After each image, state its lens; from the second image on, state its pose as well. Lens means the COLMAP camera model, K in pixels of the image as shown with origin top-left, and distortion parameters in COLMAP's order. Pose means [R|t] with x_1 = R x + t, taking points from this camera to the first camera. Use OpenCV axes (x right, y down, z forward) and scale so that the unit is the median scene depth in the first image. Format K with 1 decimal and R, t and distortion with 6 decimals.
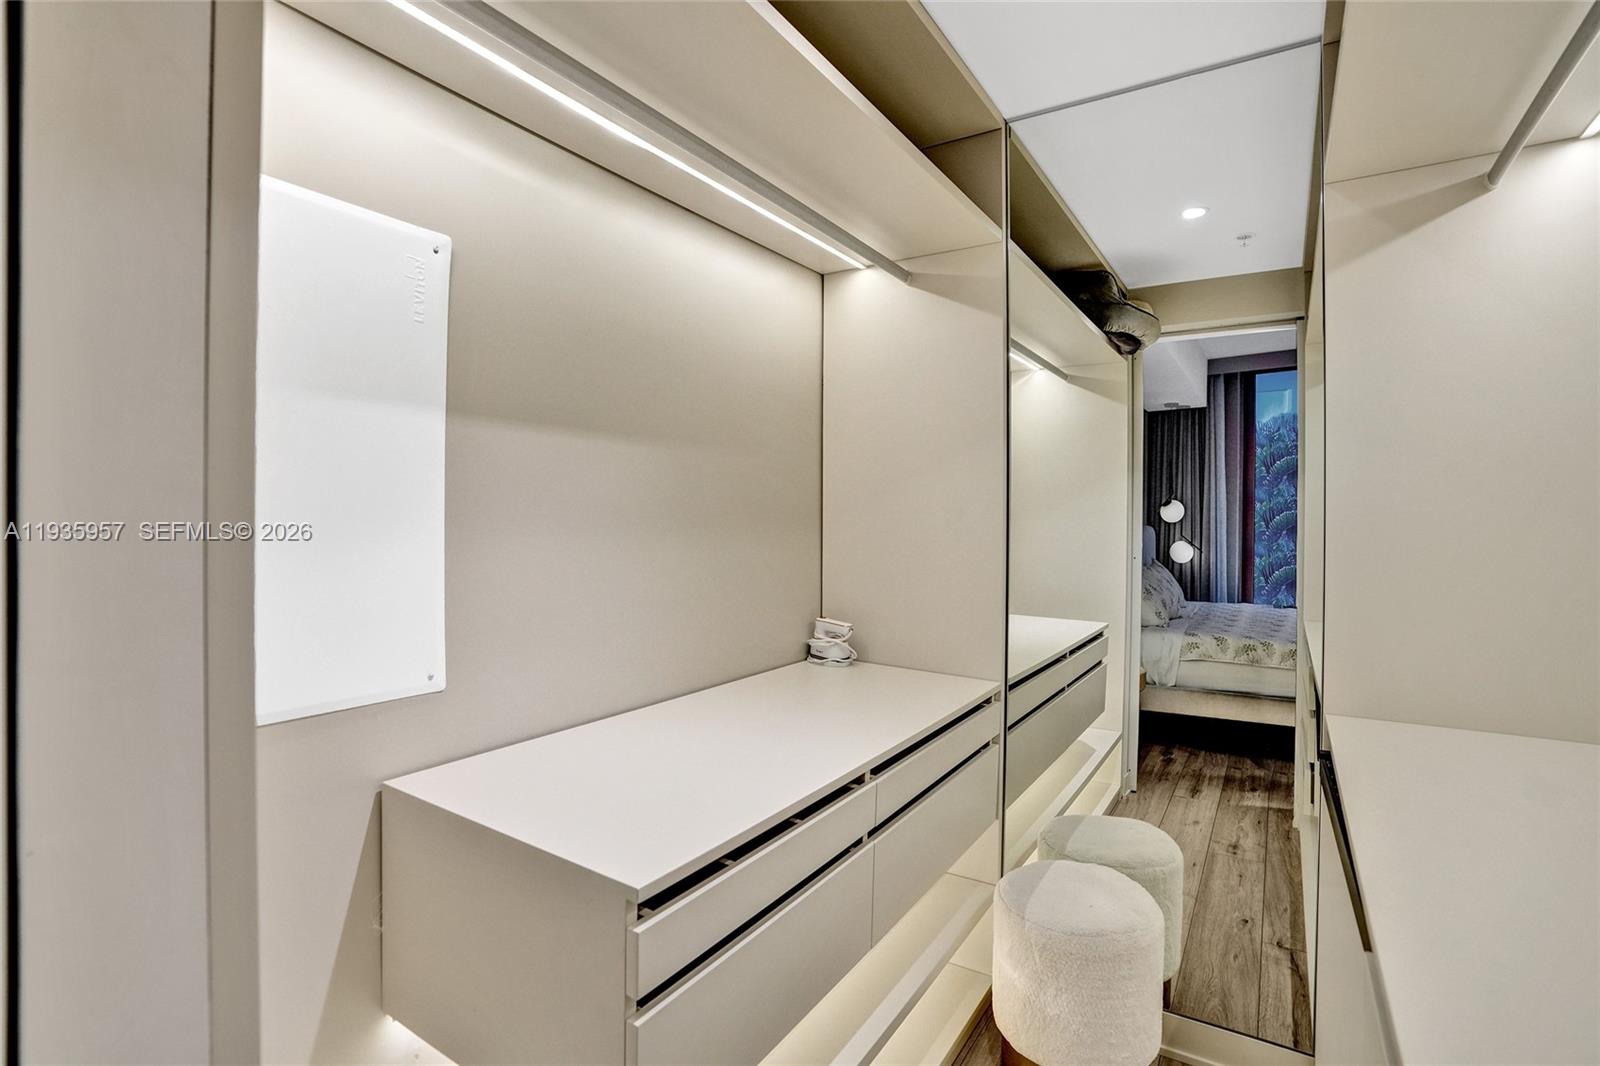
lens RADIAL K [[751.3, 0, 802.7], [0, 751.3, 530.3], [0, 0, 1]] dist [-0.061588, 0.021399]
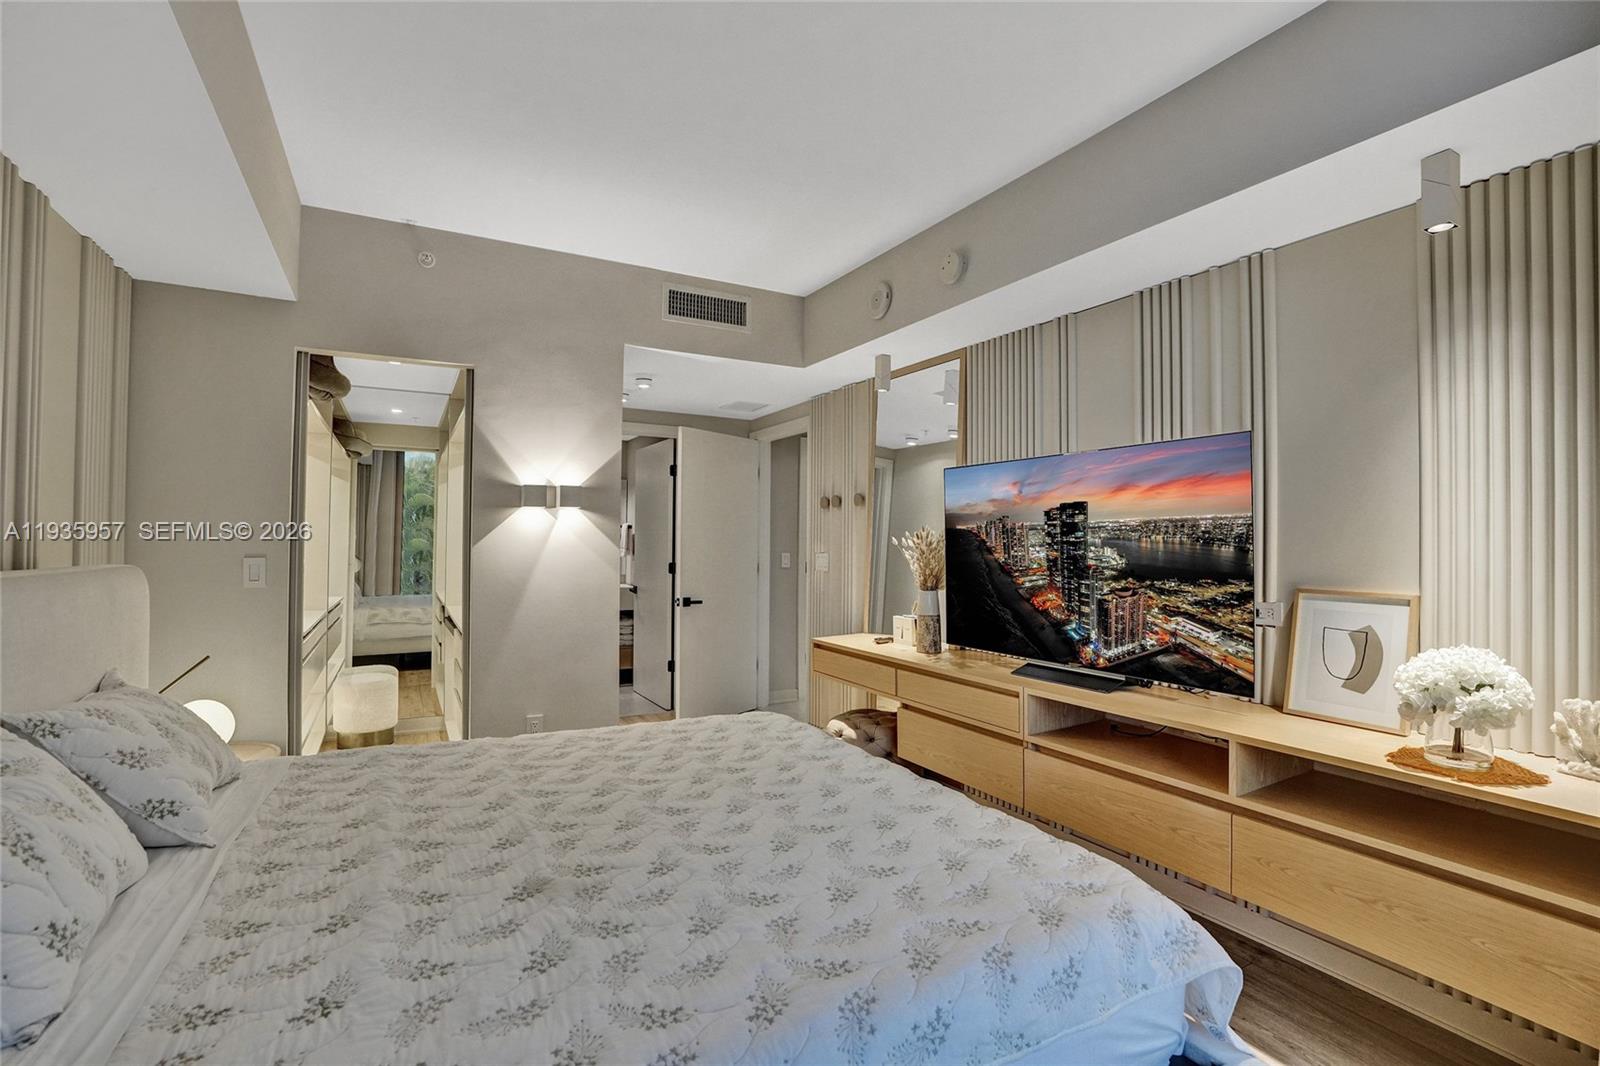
lens RADIAL K [[721.2, 0, 762.0], [0, 721.2, 529.3], [0, 0, 1]] dist [-0.029369, 0.000211]
pose [[0.512605, -0.004120, 0.858615, -0.944283], [0.023894, 0.999670, -0.009469, -0.017580], [-0.858292, 0.025369, 0.512534, -1.366432]]
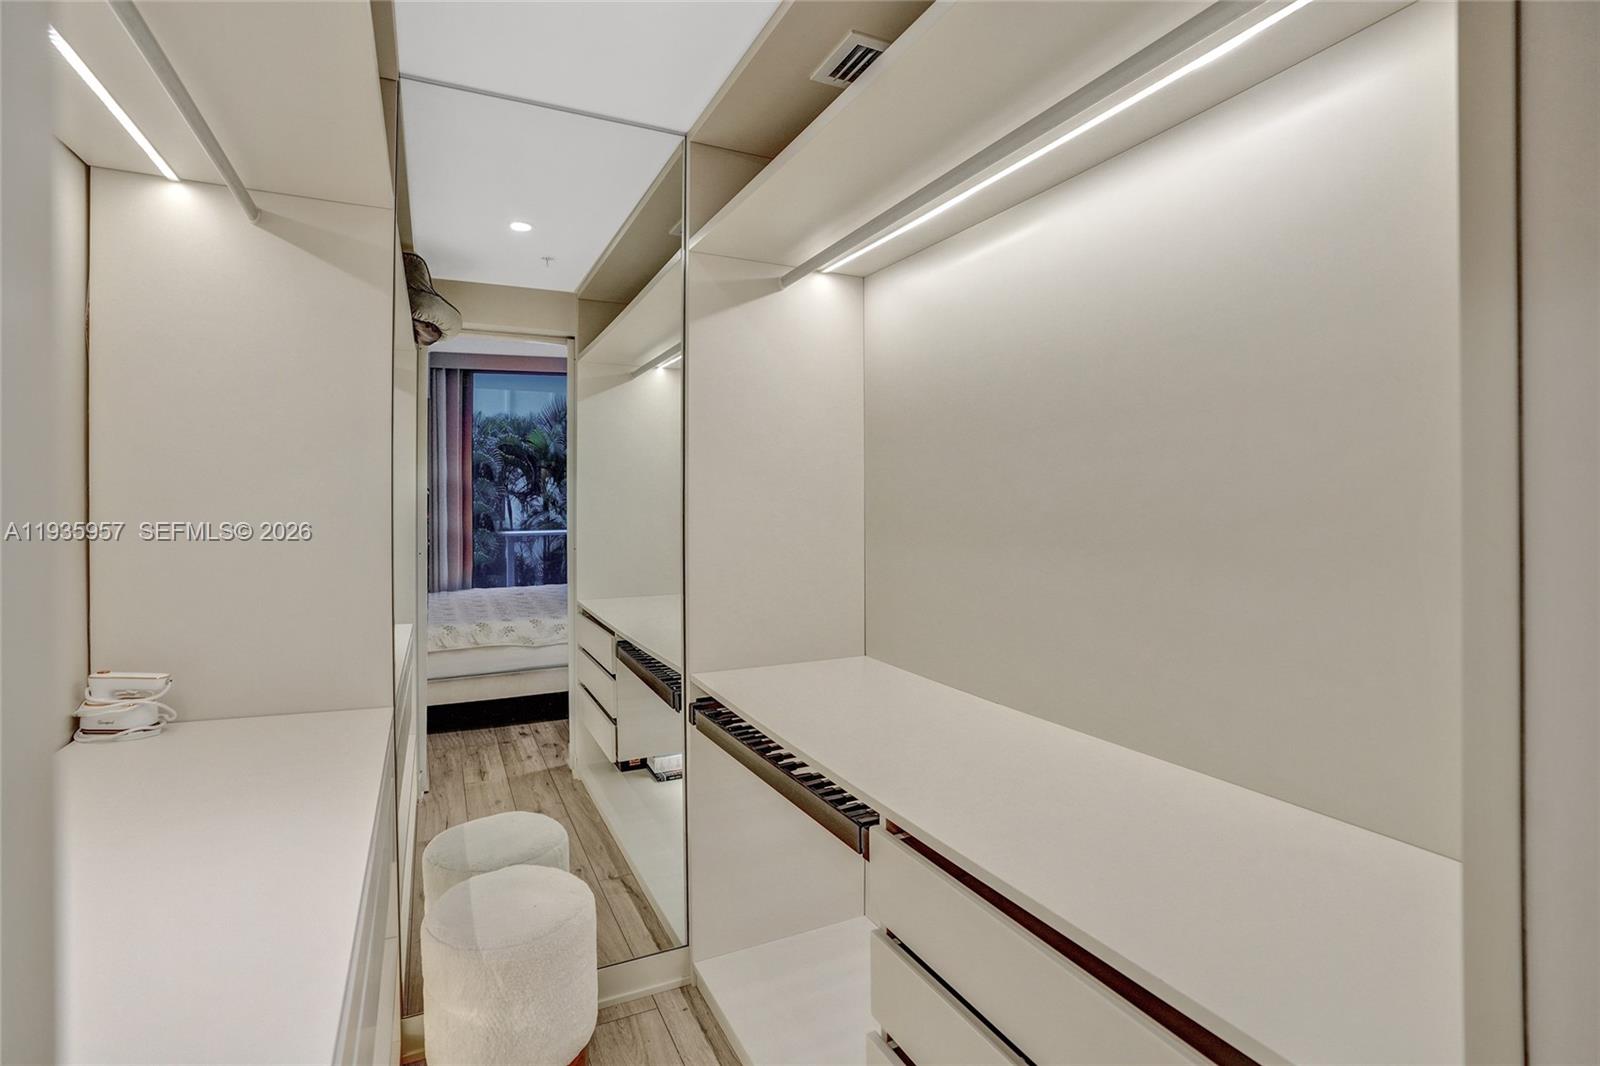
lens RADIAL K [[754.4, 0, 796.3], [0, 754.4, 511.6], [0, 0, 1]] dist [-0.068394, 0.022290]
pose [[0.516470, -0.016255, 0.856151, -0.203712], [0.020605, 0.999766, 0.006552, -0.020737], [-0.856057, 0.014257, 0.516684, 0.120786]]
